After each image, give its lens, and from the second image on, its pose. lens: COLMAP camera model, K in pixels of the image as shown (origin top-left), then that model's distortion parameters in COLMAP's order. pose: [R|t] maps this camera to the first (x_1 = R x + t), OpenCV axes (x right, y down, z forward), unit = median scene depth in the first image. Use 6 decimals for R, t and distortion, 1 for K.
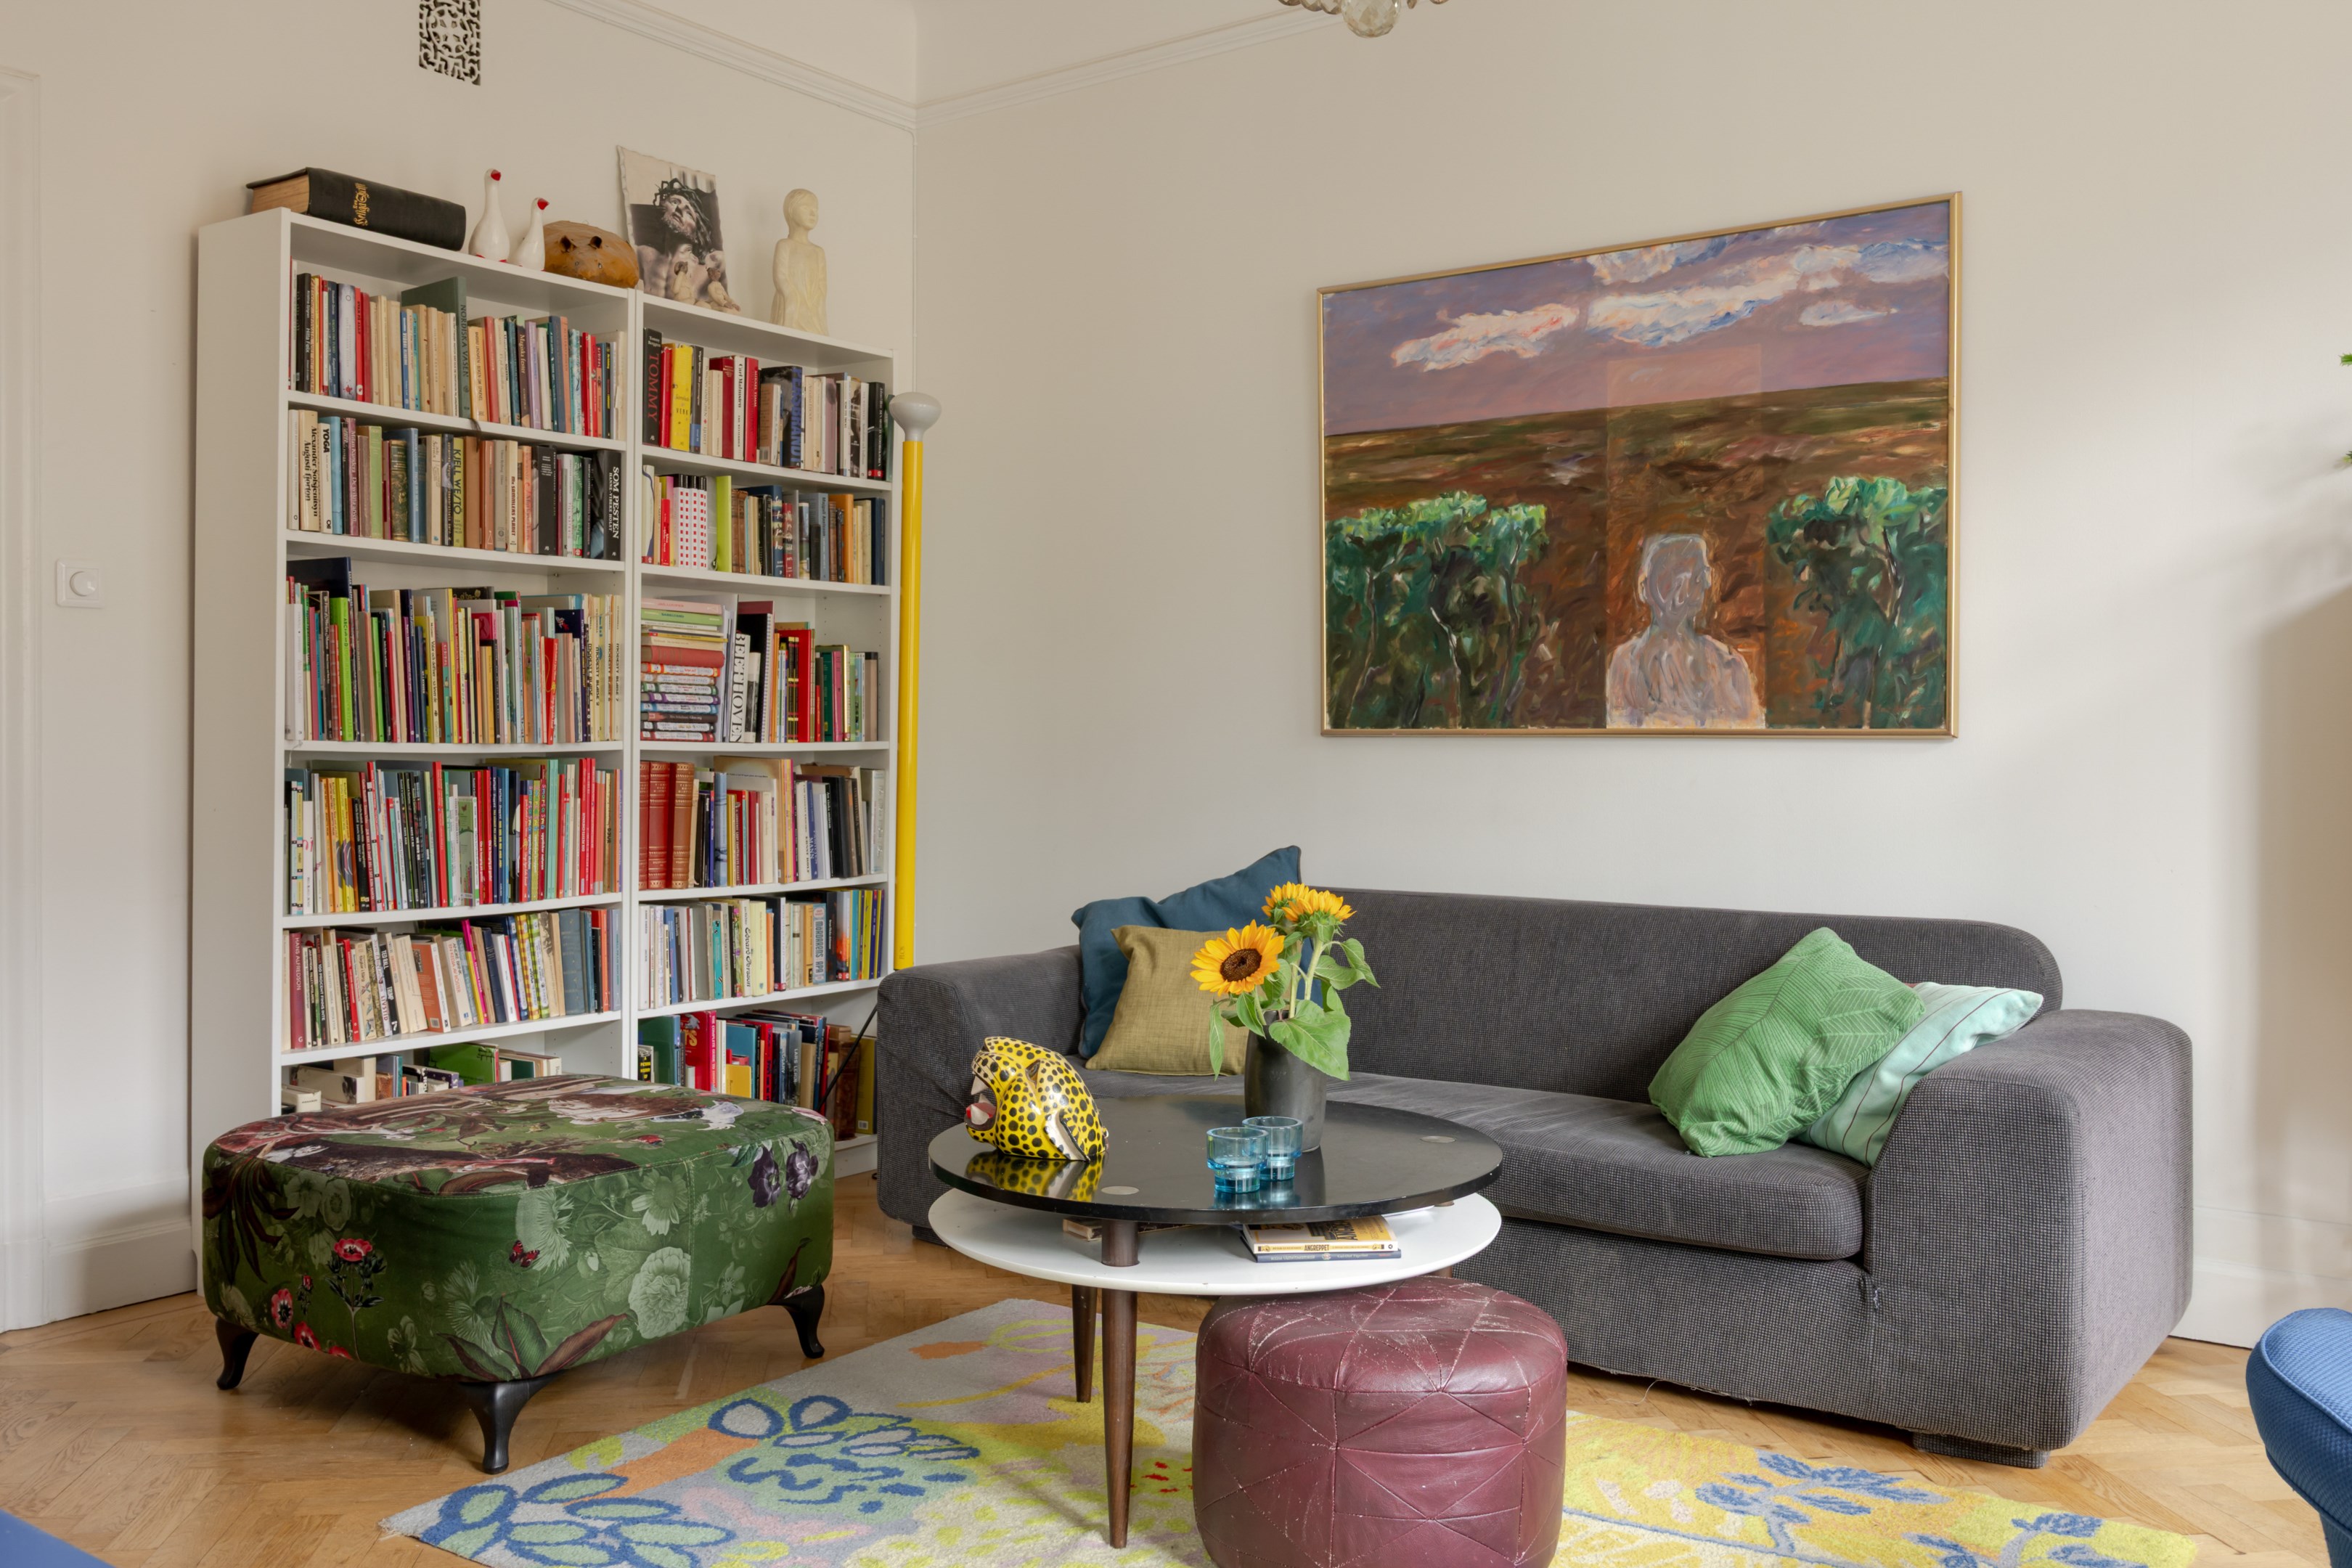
lens RADIAL K [[2097.6, 0, 1176.0], [0, 2097.6, 784.0], [0, 0, 1]] dist [0.002243, 0.003337]
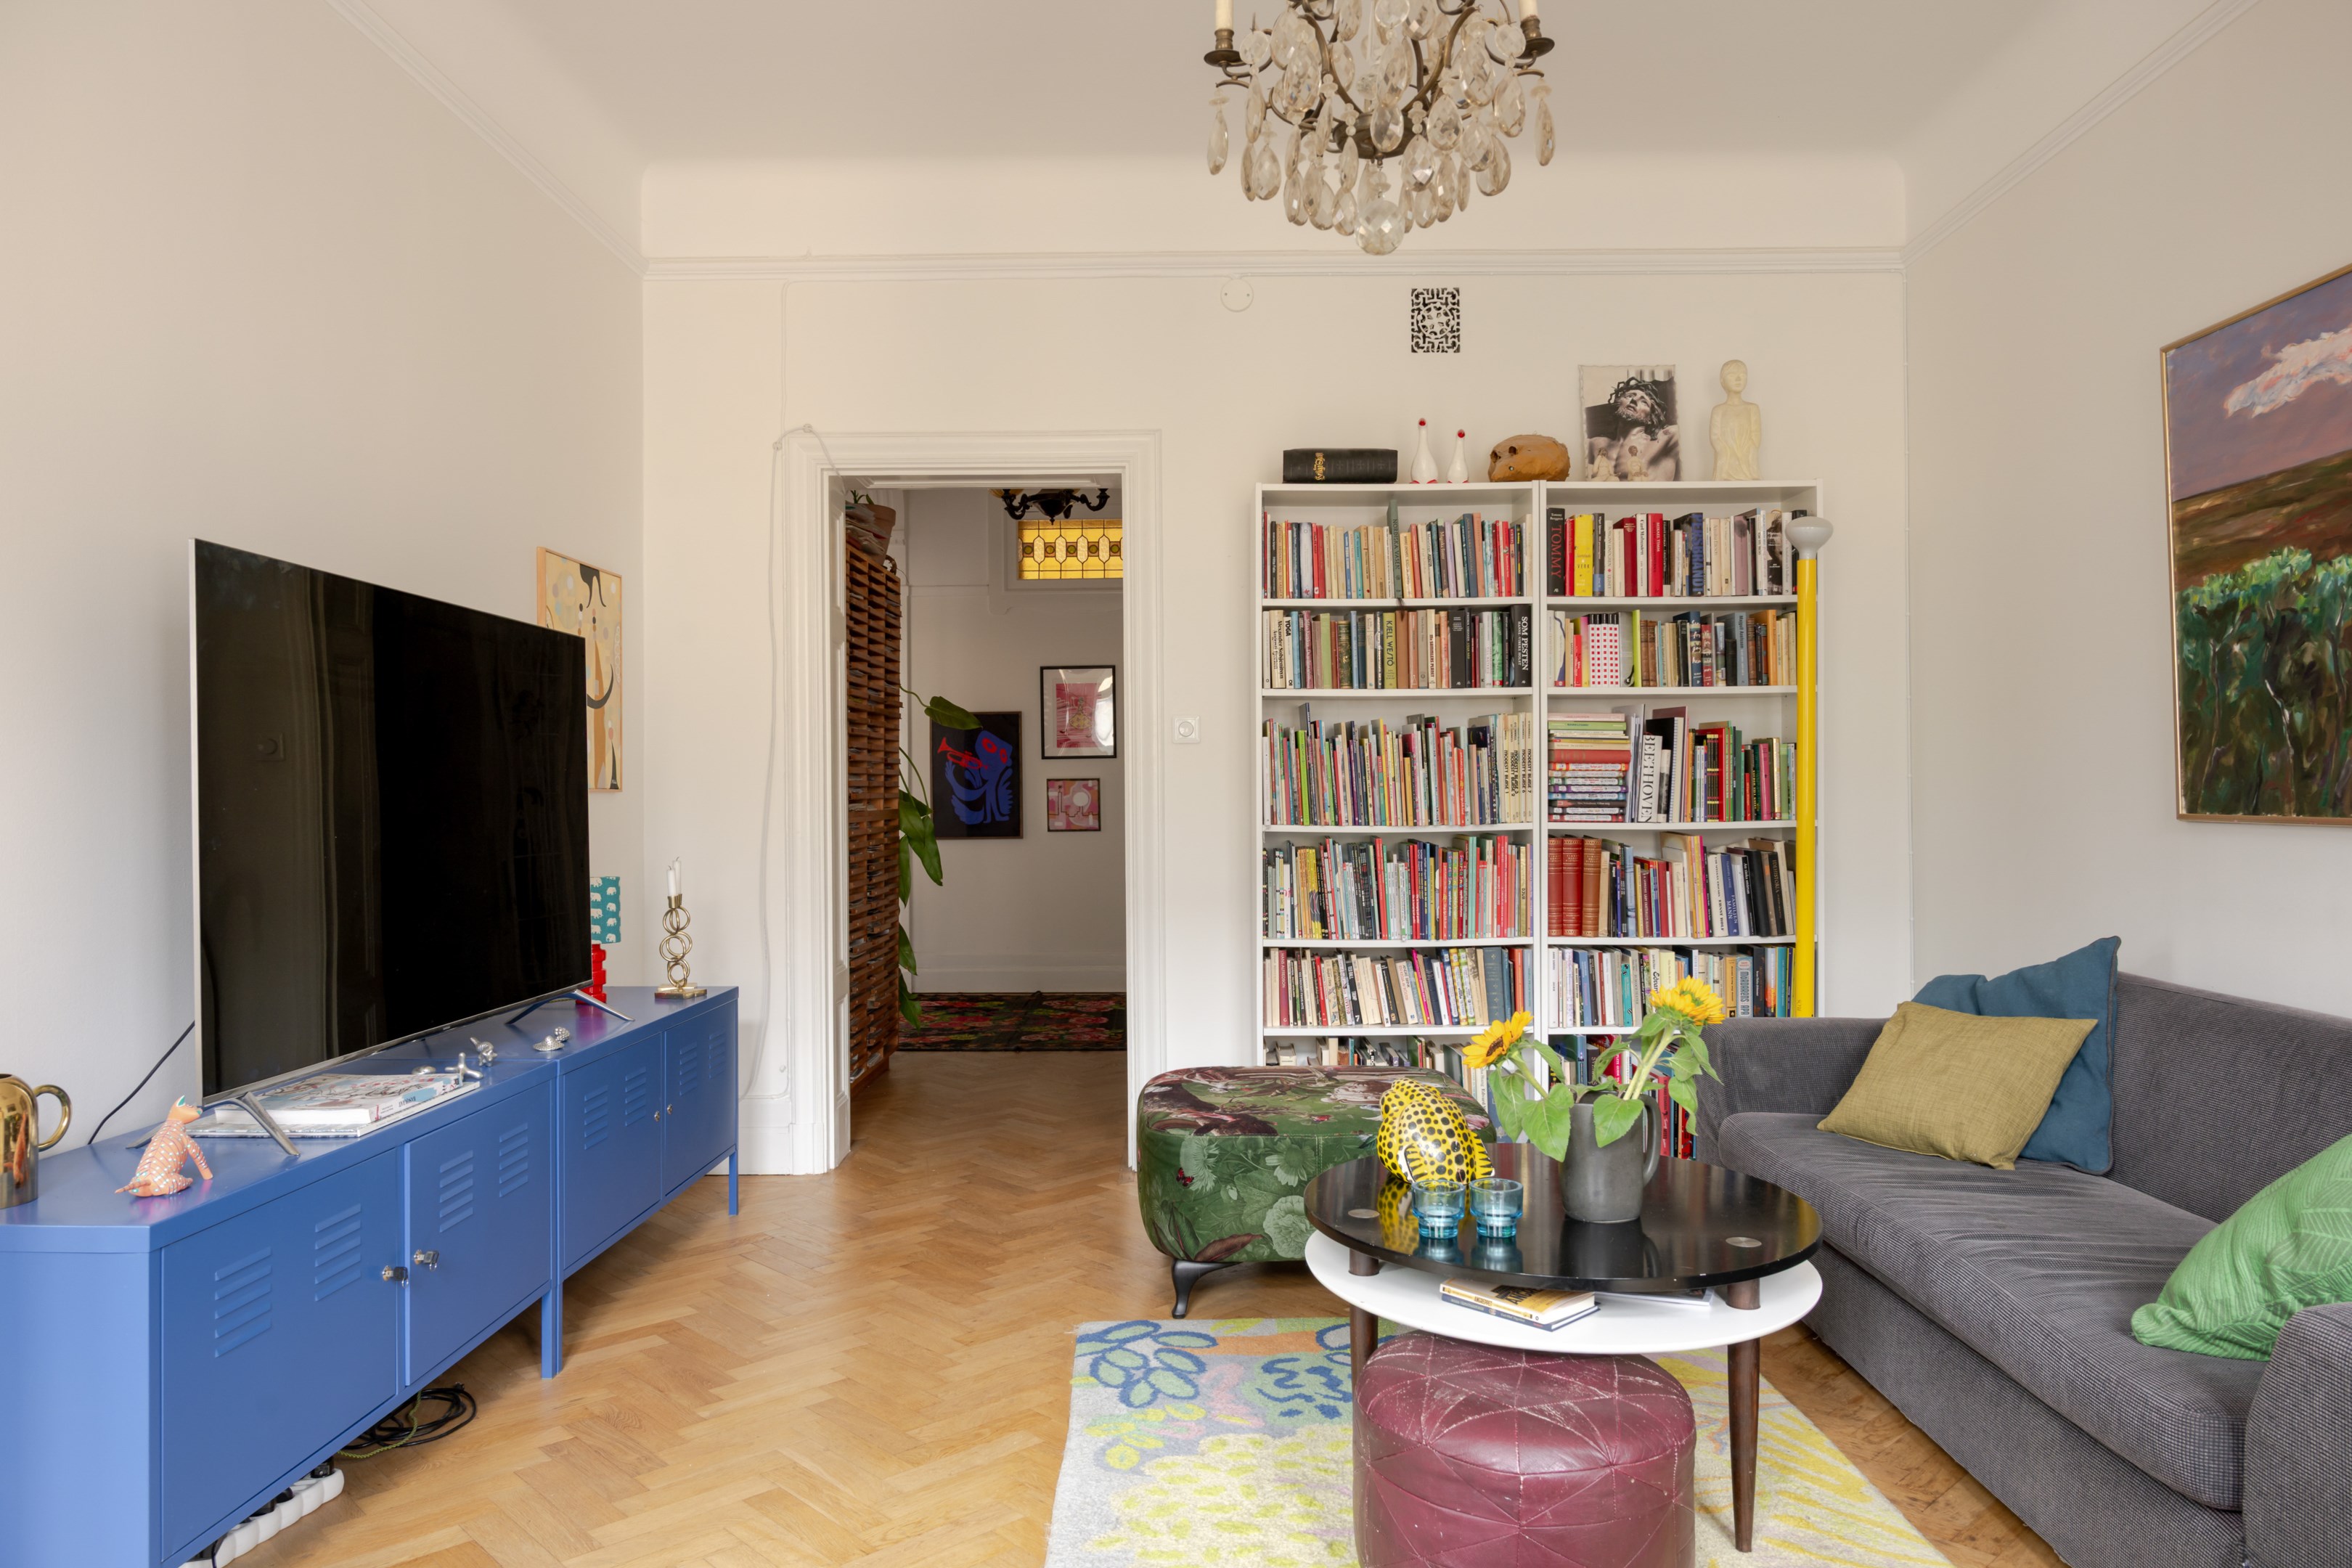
lens RADIAL K [[1616.6, 0, 1159.6], [0, 1616.6, 798.3], [0, 0, 1]] dist [-0.003443, 0.001814]
pose [[0.552359, -0.001561, -0.833605, 0.442618], [-0.004186, 0.999980, -0.004646, -0.029221], [0.833596, 0.006056, 0.552341, 0.234235]]
